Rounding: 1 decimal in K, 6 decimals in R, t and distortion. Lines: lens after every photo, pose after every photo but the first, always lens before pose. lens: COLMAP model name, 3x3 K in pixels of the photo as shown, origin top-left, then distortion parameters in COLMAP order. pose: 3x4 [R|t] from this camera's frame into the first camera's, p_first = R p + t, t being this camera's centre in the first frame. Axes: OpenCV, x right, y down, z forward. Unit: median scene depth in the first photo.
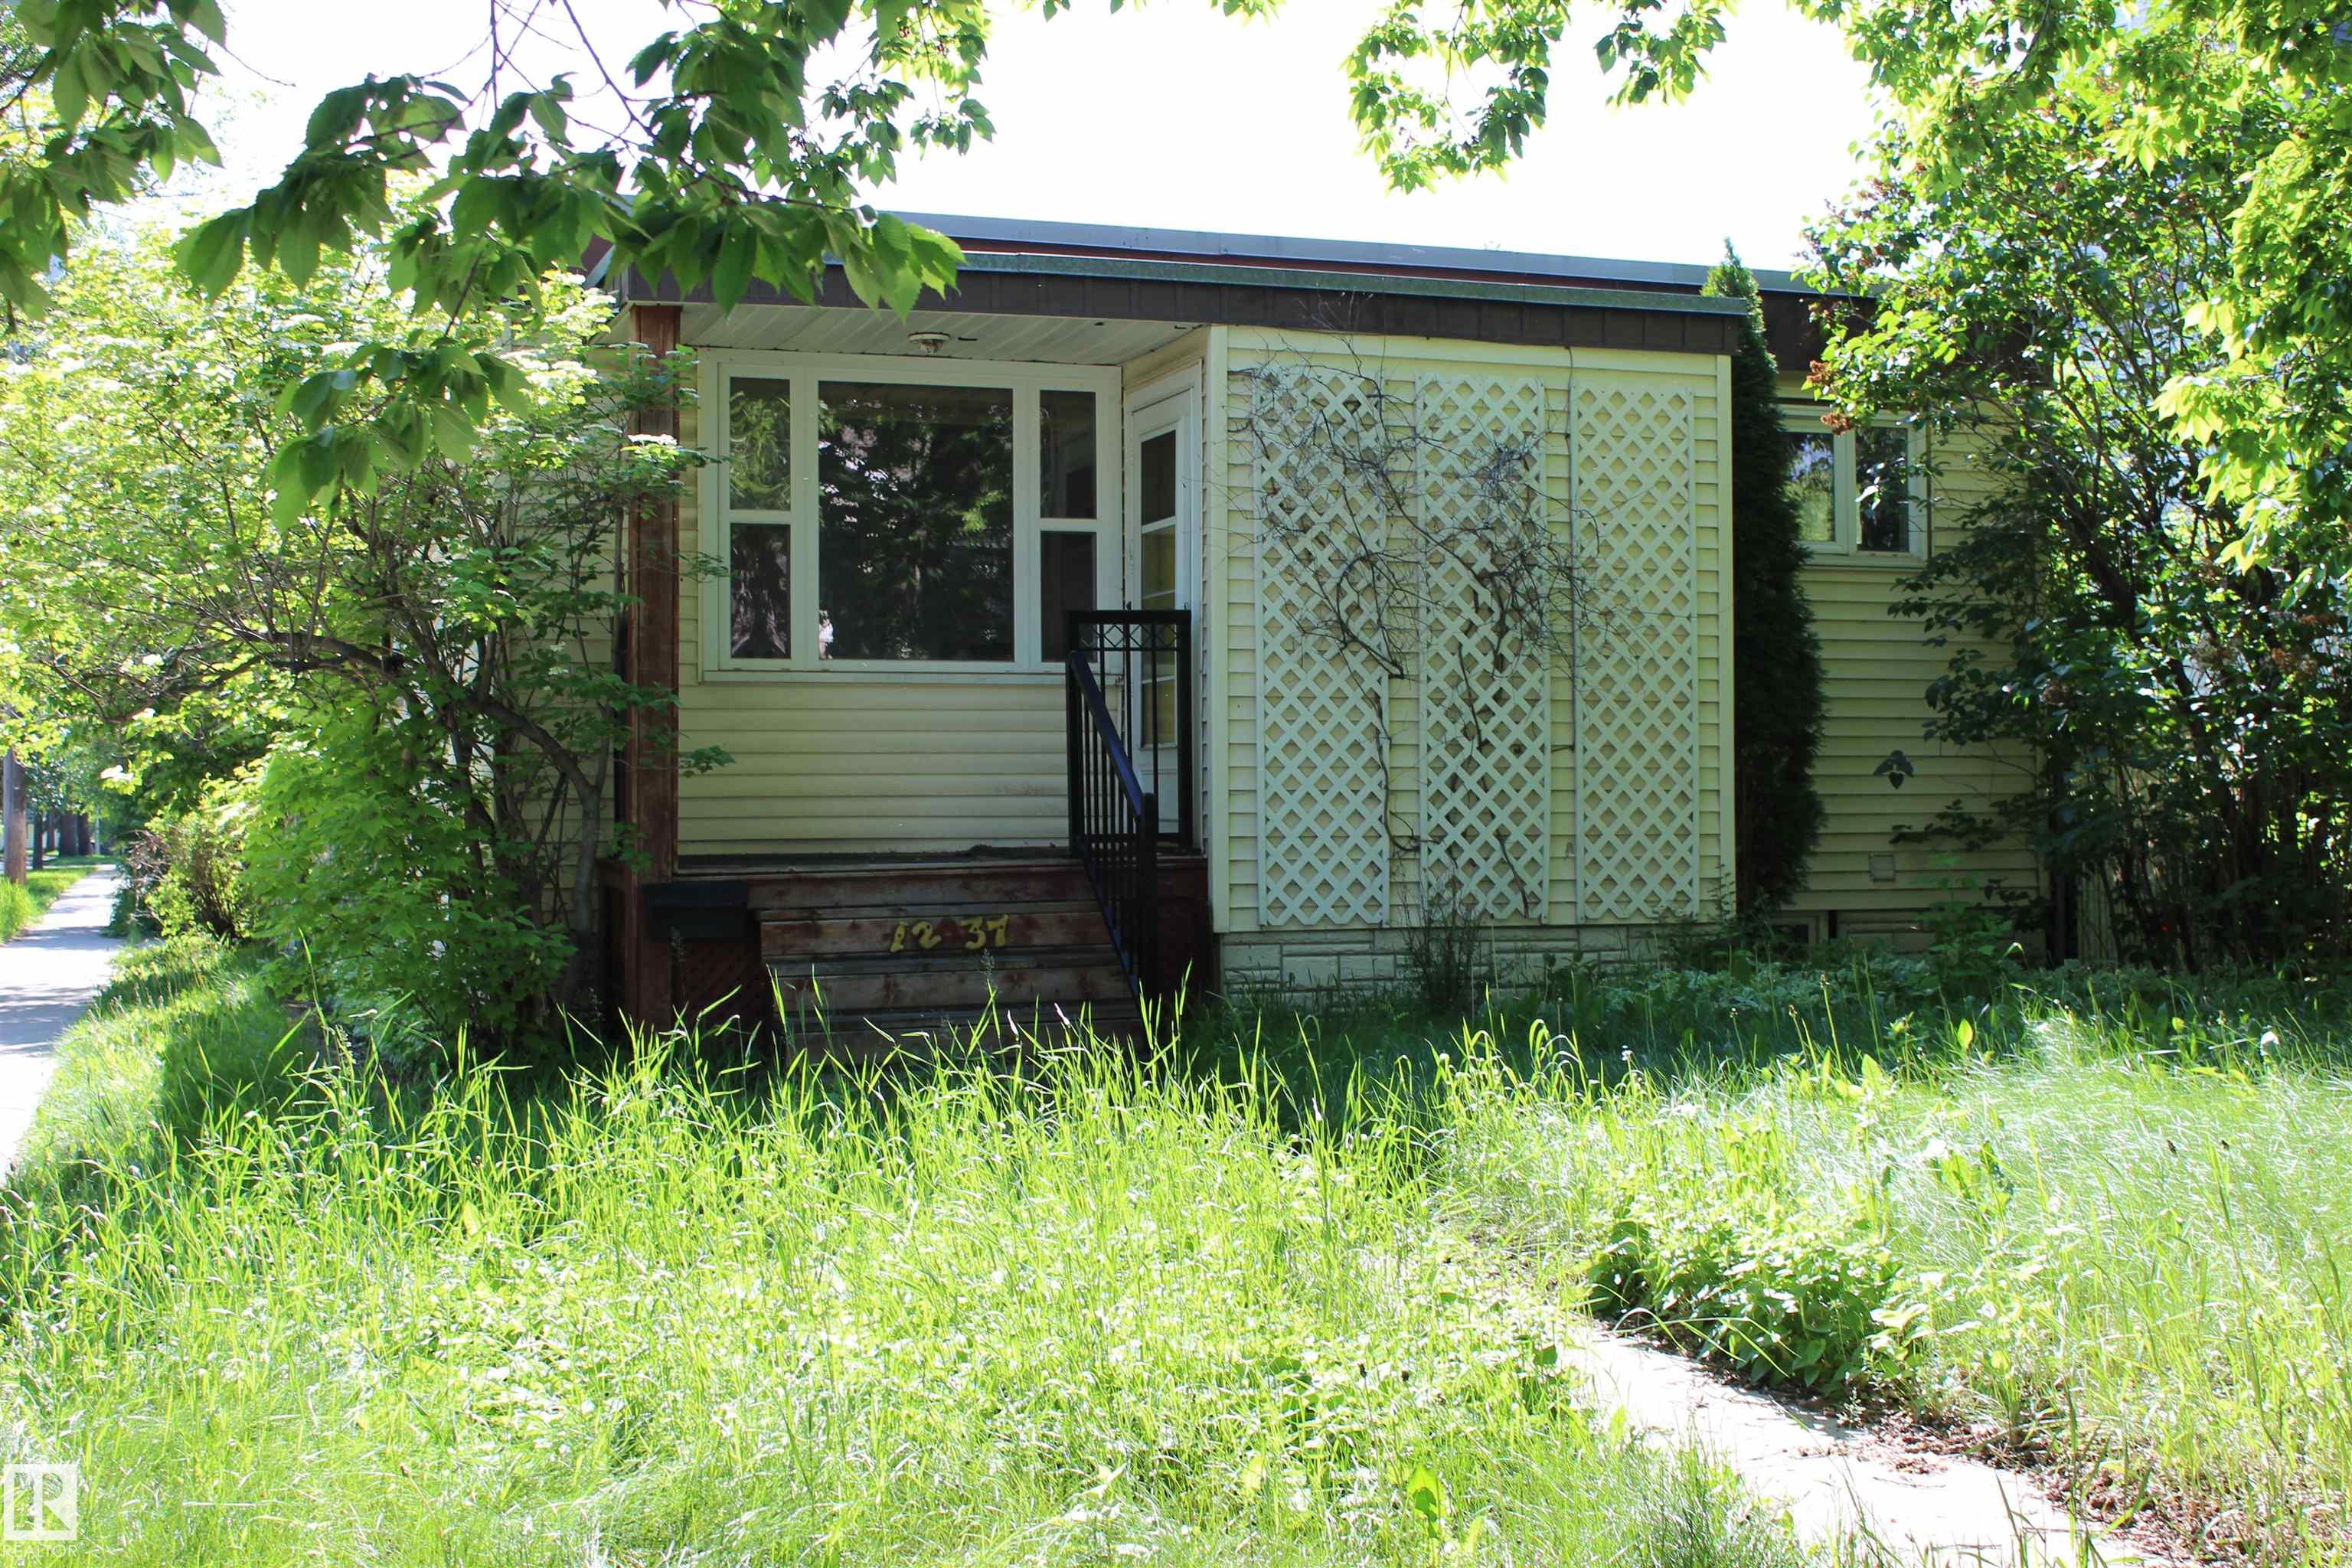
lens RADIAL K [[2864.6, 0, 1176.0], [0, 2864.6, 784.0], [0, 0, 1]] dist [-0.095206, 0.009730]
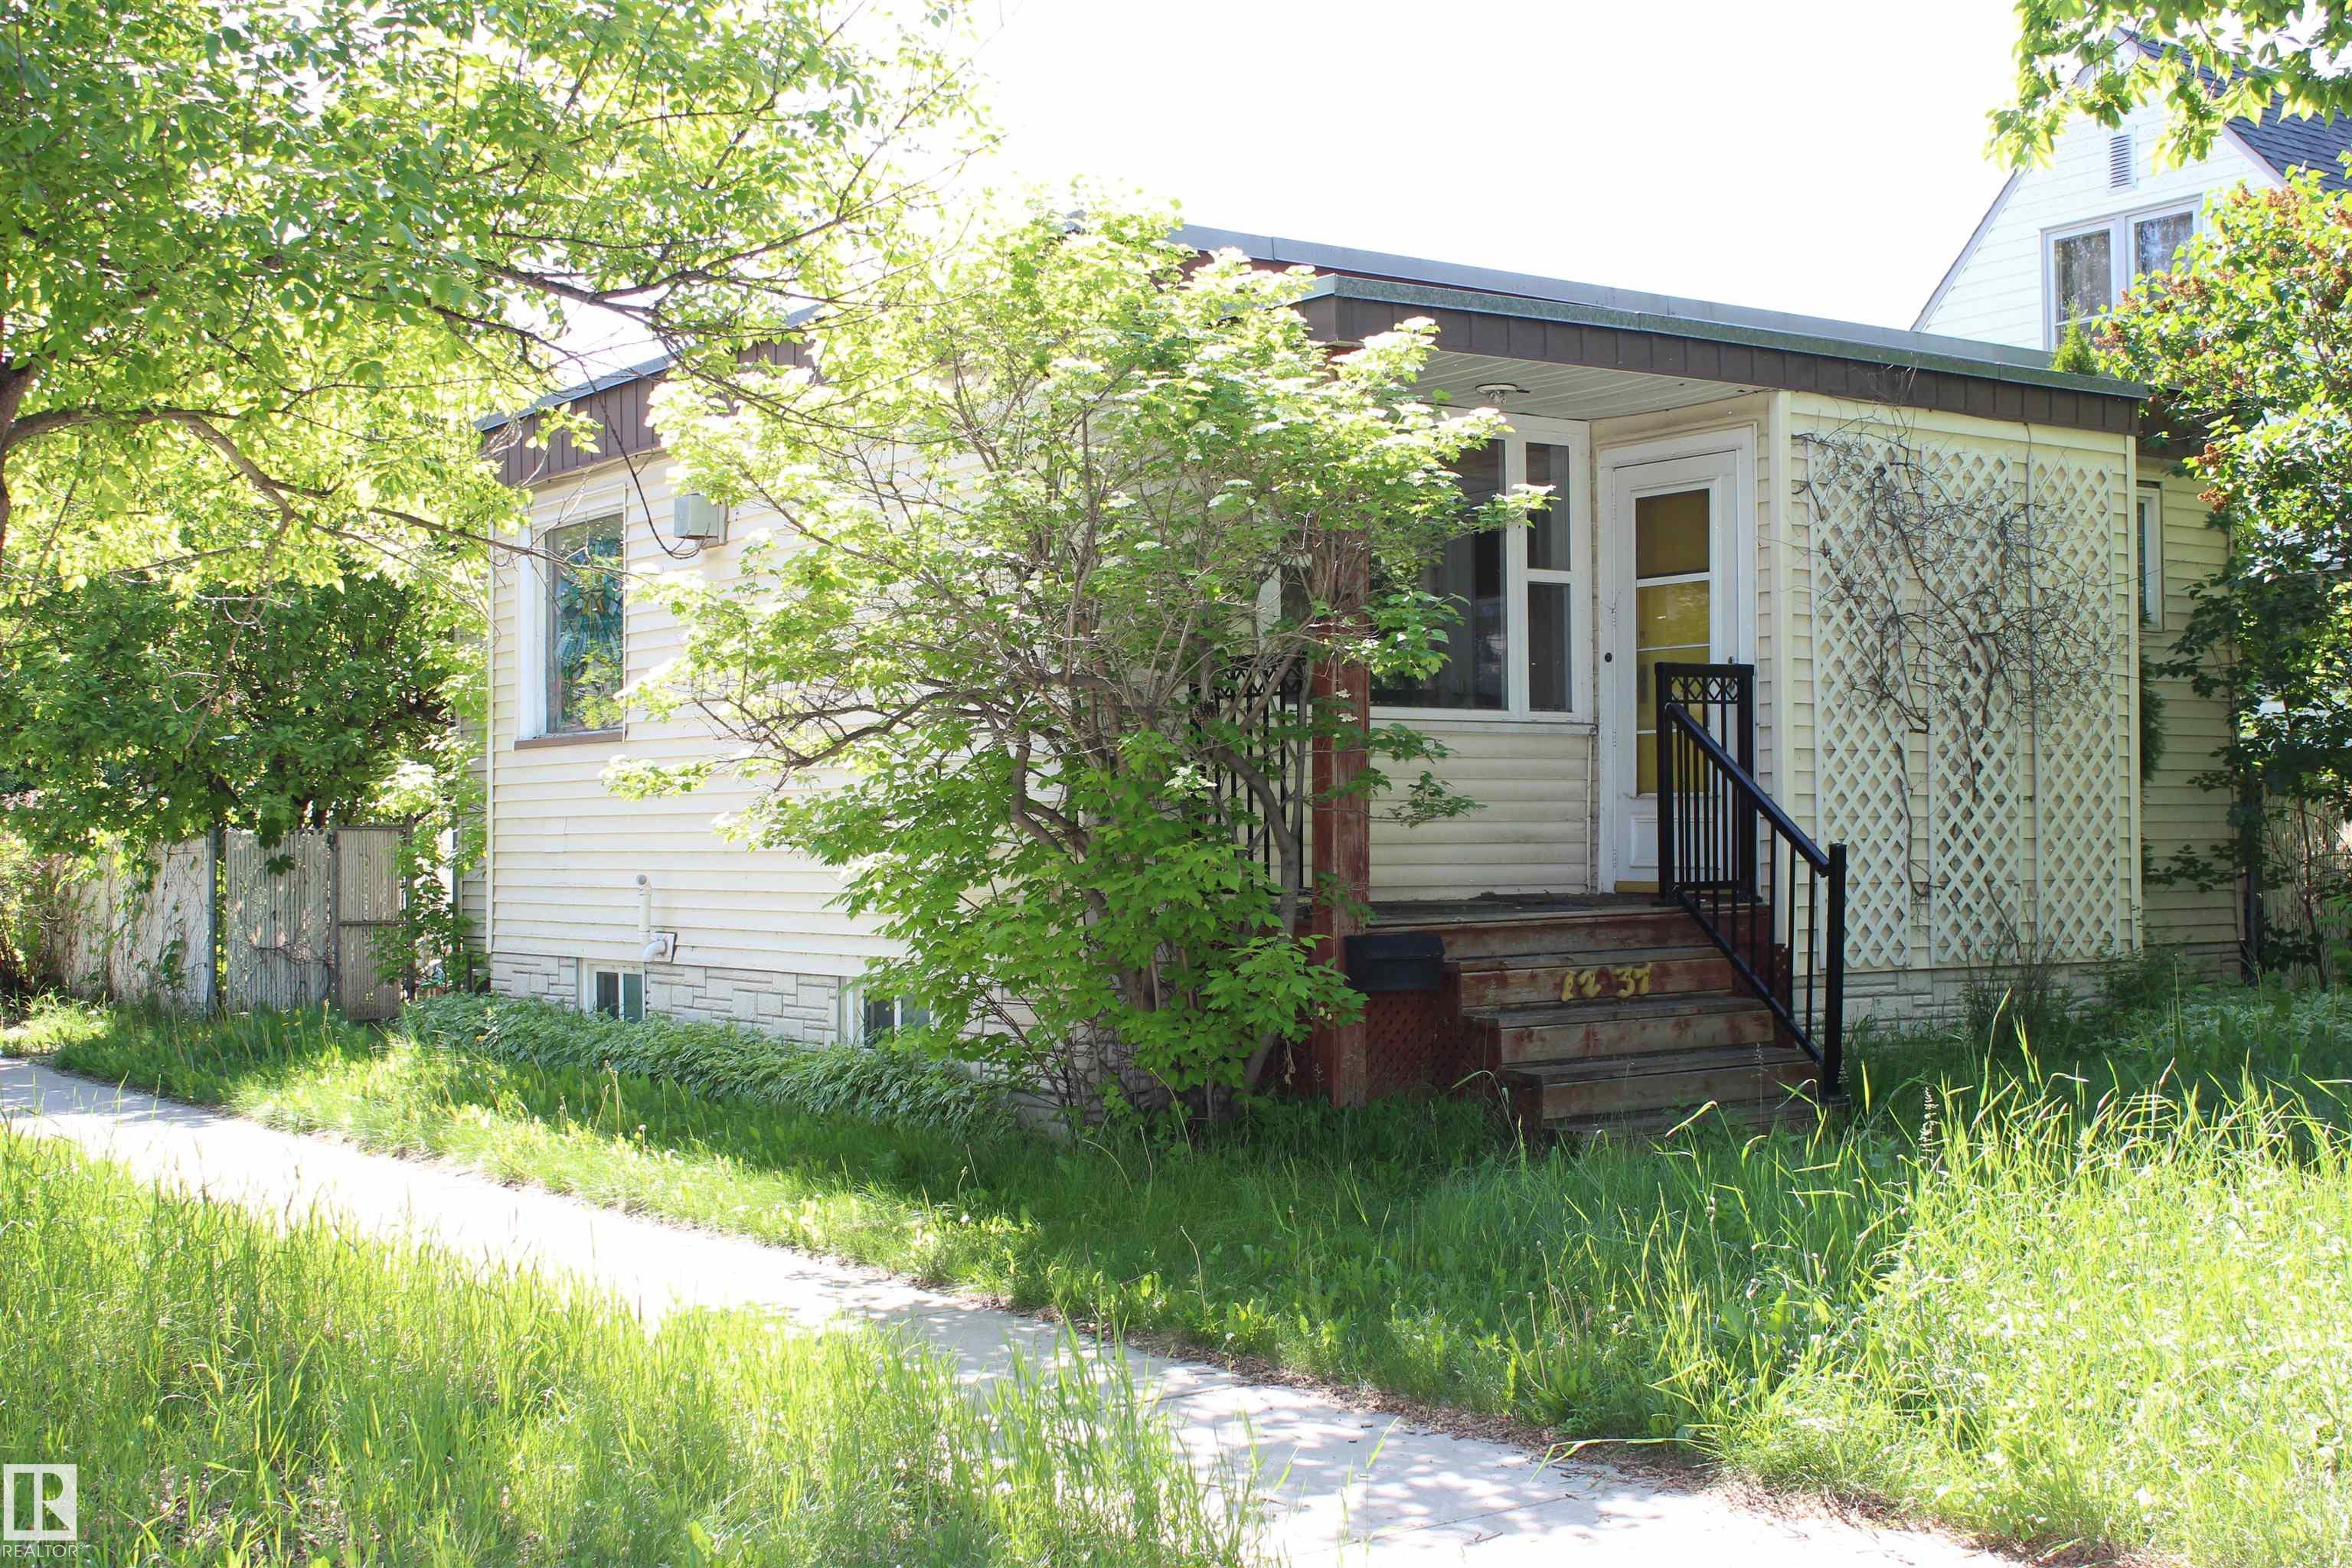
lens RADIAL K [[2864.6, 0, 1176.0], [0, 2864.6, 784.0], [0, 0, 1]] dist [-0.095206, 0.009730]
pose [[0.965888, 0.005310, 0.258904, -0.452916], [-0.002506, 0.999935, -0.011161, -0.005596], [-0.258947, 0.010131, 0.965838, 0.059420]]
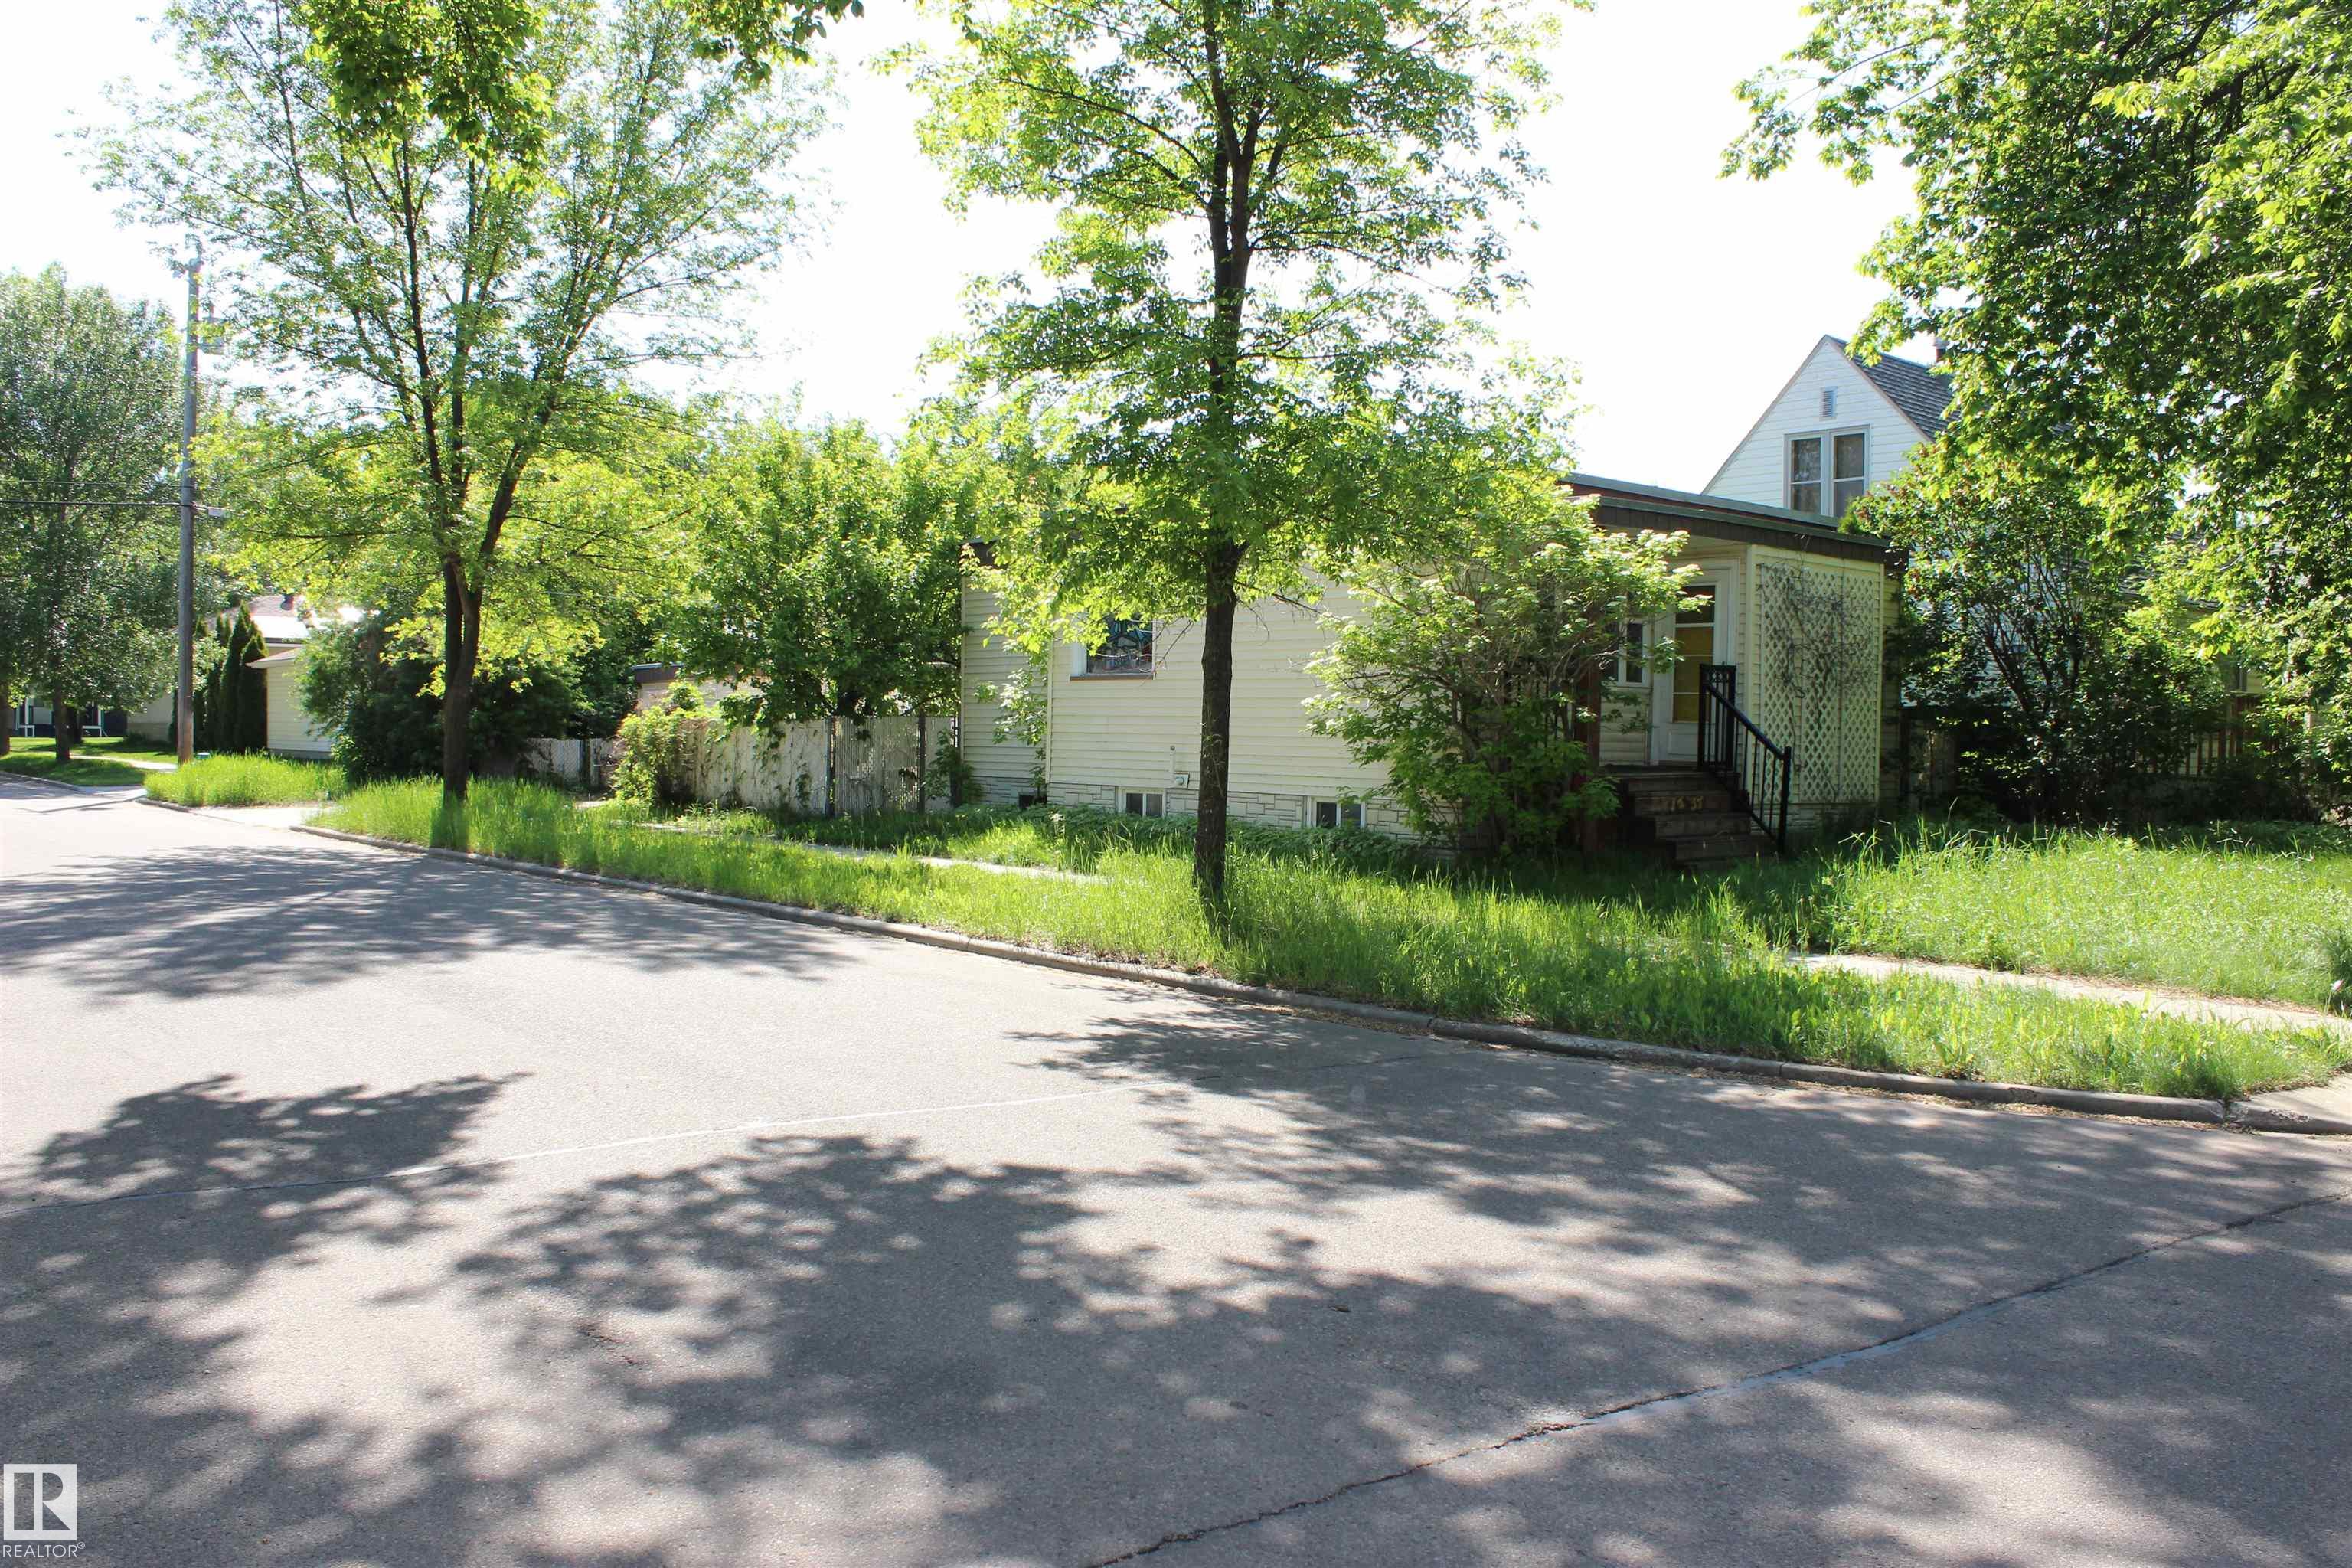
lens RADIAL K [[1965.0, 0, 1176.0], [0, 1965.0, 784.0], [0, 0, 1]] dist [-0.184186, 0.171583]
pose [[0.937983, 0.016683, 0.346279, -0.943995], [-0.030067, 0.998993, 0.033316, -0.003466], [-0.345374, -0.041661, 0.937540, -0.312610]]
